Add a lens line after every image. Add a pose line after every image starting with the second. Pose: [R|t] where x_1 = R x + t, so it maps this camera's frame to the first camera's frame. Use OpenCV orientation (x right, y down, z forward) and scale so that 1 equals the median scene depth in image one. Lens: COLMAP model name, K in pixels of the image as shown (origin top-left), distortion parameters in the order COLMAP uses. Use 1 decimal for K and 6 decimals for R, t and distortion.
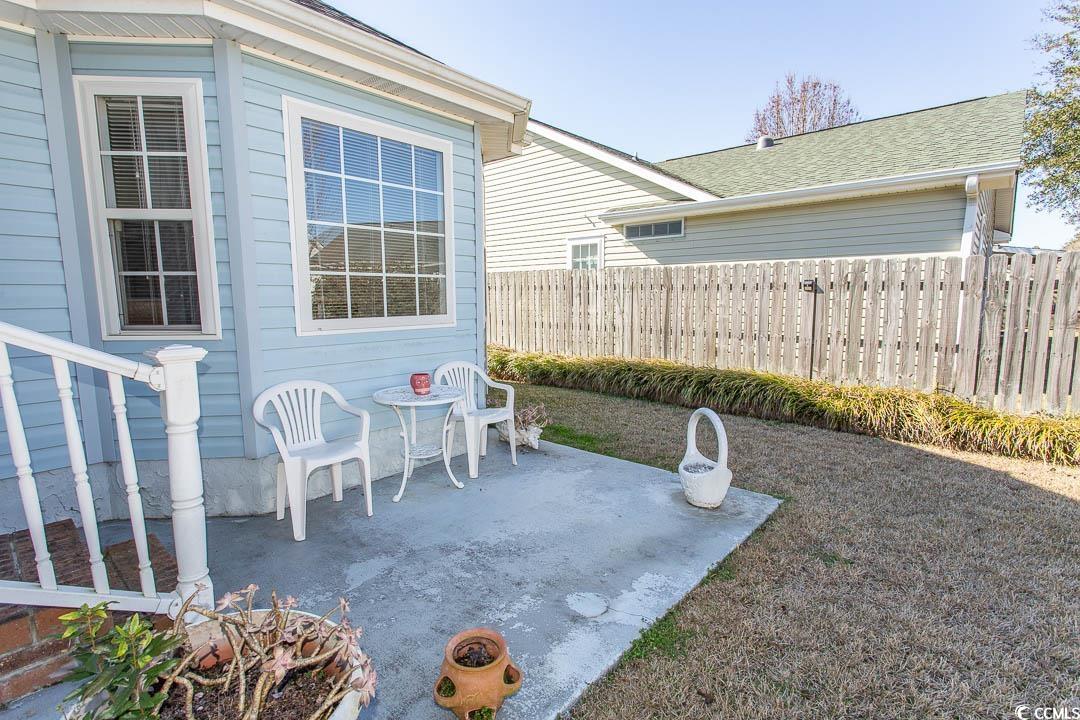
lens RADIAL K [[510.7, 0, 540.0], [0, 510.7, 360.0], [0, 0, 1]] dist [0.001336, 0.000499]
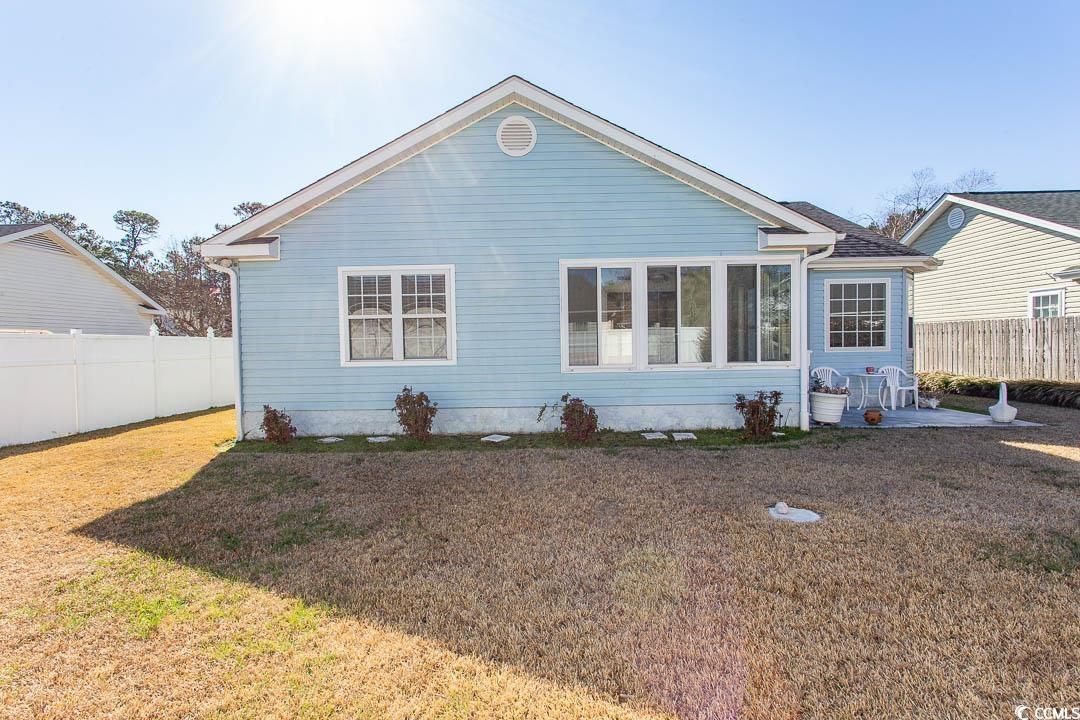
lens RADIAL K [[510.7, 0, 540.0], [0, 510.7, 360.0], [0, 0, 1]] dist [0.001336, 0.000499]
pose [[0.652372, 0.014547, -0.757759, 0.307849], [-0.081767, 0.995331, -0.051288, 0.123244], [0.753475, 0.095419, 0.650516, -0.951014]]
